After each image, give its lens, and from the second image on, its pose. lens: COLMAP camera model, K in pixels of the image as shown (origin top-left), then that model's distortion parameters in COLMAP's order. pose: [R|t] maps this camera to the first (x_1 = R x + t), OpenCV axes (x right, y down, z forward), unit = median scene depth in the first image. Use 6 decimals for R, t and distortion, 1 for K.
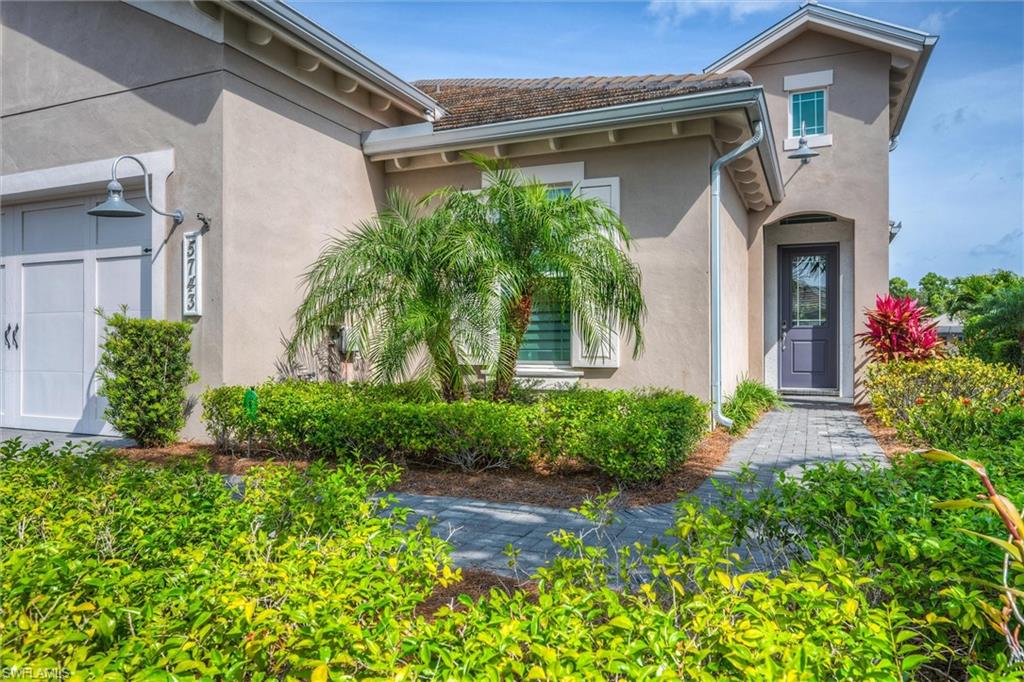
lens RADIAL K [[688.8, 0, 510.5], [0, 688.8, 342.4], [0, 0, 1]] dist [-0.005369, 0.001708]
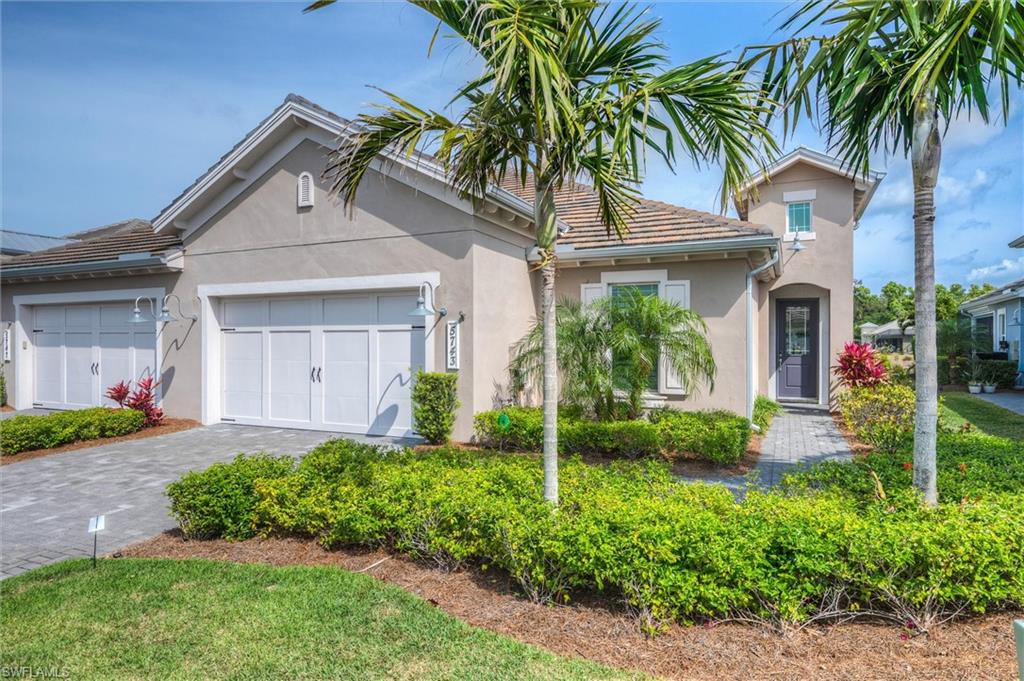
lens RADIAL K [[610.8, 0, 513.5], [0, 610.8, 340.7], [0, 0, 1]] dist [0.000569, 0.000165]
pose [[0.999983, -0.001639, -0.005637, -0.258890], [0.001682, 0.999970, 0.007616, -0.105304], [0.005624, -0.007626, 0.999955, -0.476293]]
